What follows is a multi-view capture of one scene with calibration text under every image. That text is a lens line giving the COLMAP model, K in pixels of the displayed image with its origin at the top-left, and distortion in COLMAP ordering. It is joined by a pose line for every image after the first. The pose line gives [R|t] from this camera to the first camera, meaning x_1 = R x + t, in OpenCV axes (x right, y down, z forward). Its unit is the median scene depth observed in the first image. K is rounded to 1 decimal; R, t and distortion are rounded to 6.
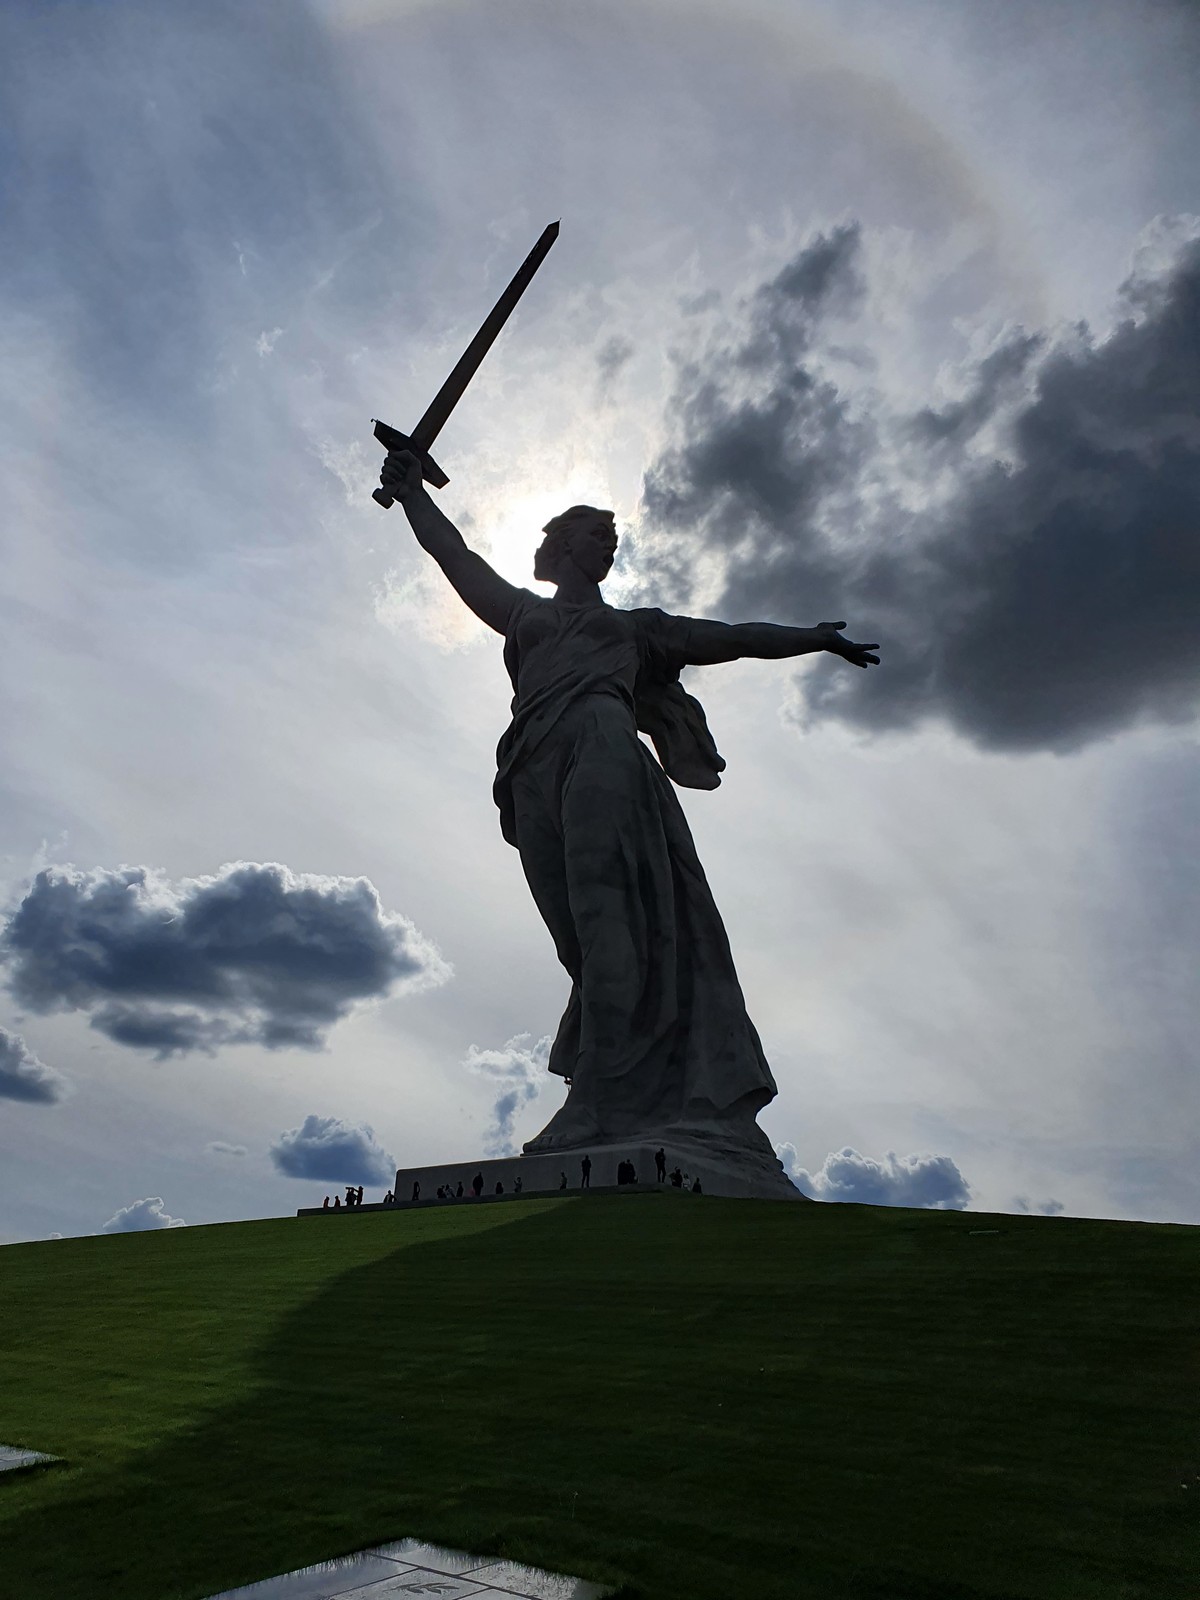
lens RADIAL K [[1279.7, 0, 600.0], [0, 1279.7, 800.0], [0, 0, 1]] dist [0.145490, -0.000071]
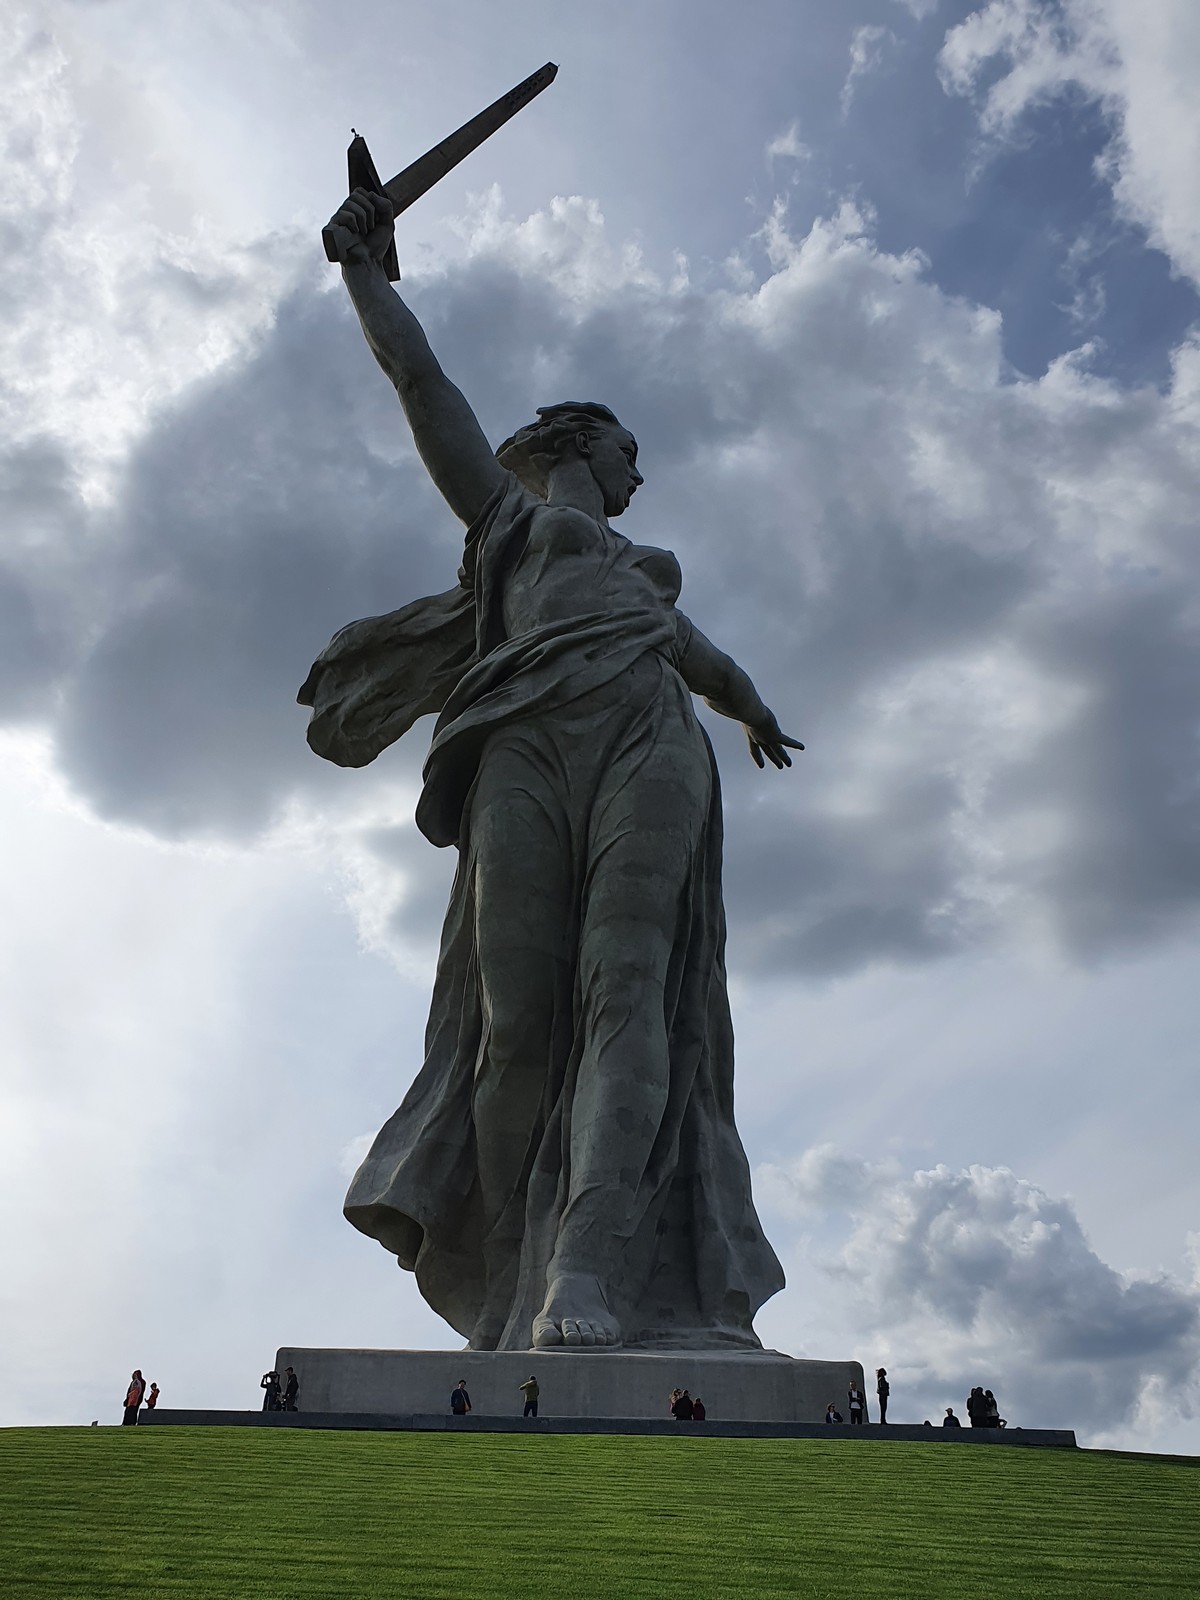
lens RADIAL K [[1382.9, 0, 600.0], [0, 1382.9, 800.0], [0, 0, 1]] dist [0.126190, -0.000055]
pose [[0.761710, 0.334882, 0.554664, -0.406663], [-0.253400, 0.941858, -0.220663, 0.157856], [-0.596311, 0.027529, 0.802282, 0.431341]]
